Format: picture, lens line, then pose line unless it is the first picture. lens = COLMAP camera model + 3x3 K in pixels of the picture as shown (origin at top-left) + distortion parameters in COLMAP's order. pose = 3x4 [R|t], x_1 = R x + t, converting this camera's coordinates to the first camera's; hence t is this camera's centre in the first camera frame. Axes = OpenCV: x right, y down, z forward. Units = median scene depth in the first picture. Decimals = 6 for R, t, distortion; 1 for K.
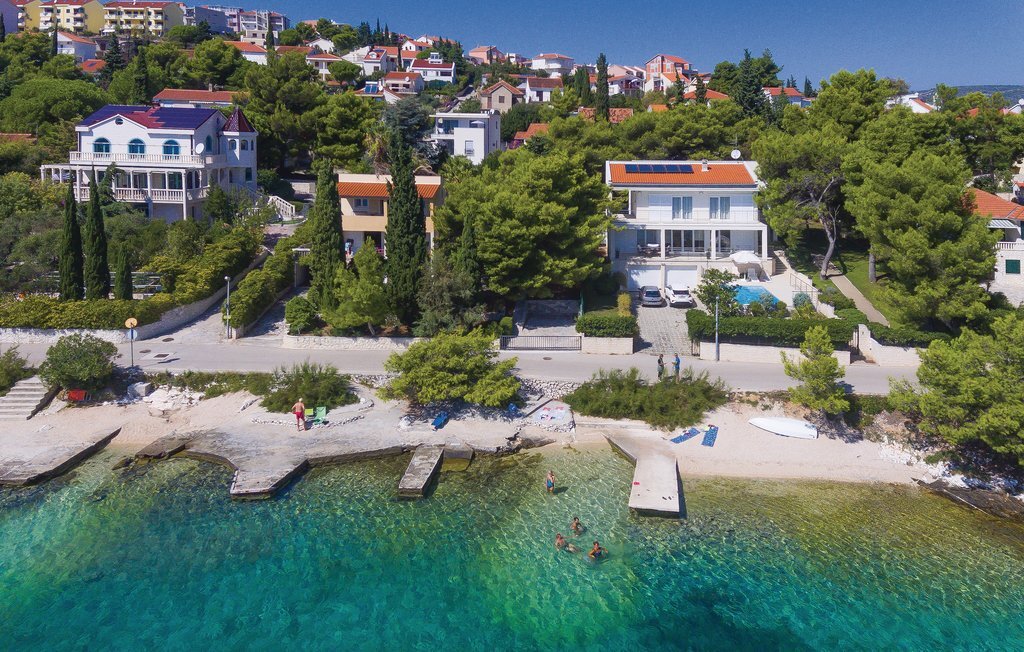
lens RADIAL K [[787.7, 0, 512.0], [0, 787.7, 326.0], [0, 0, 1]] dist [0.294162, -0.348674]
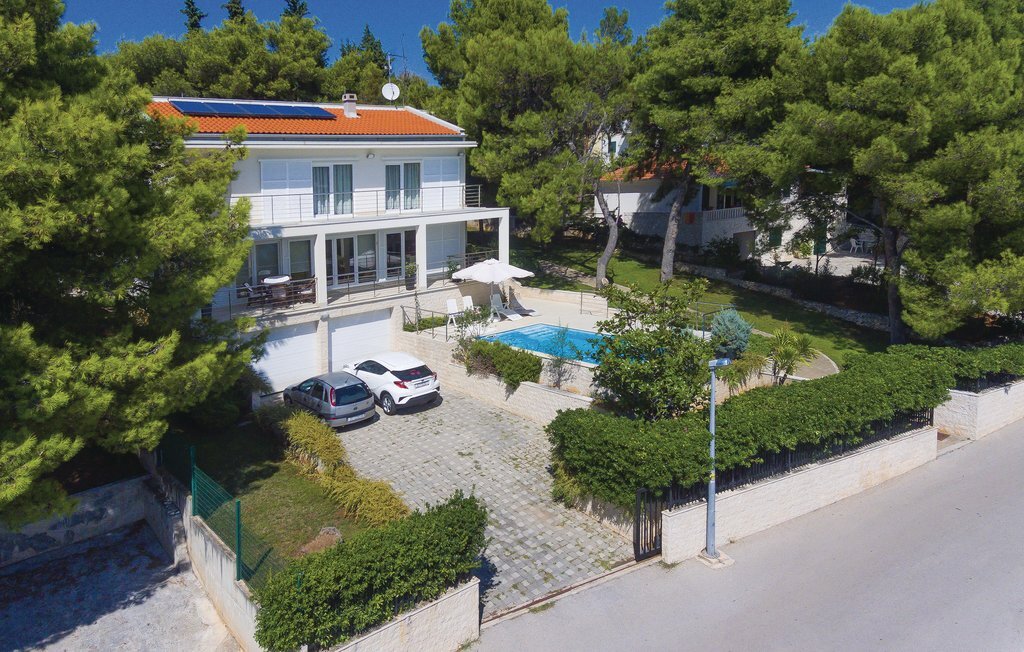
lens RADIAL K [[727.1, 0, 511.5], [0, 727.1, 225.6], [0, 0, 1]] dist [0.005880, 0.002052]
pose [[0.709011, -0.088011, 0.699684, -0.002926], [0.230138, 0.966737, -0.111603, -0.056510], [-0.666589, 0.240152, 0.705682, 0.628581]]
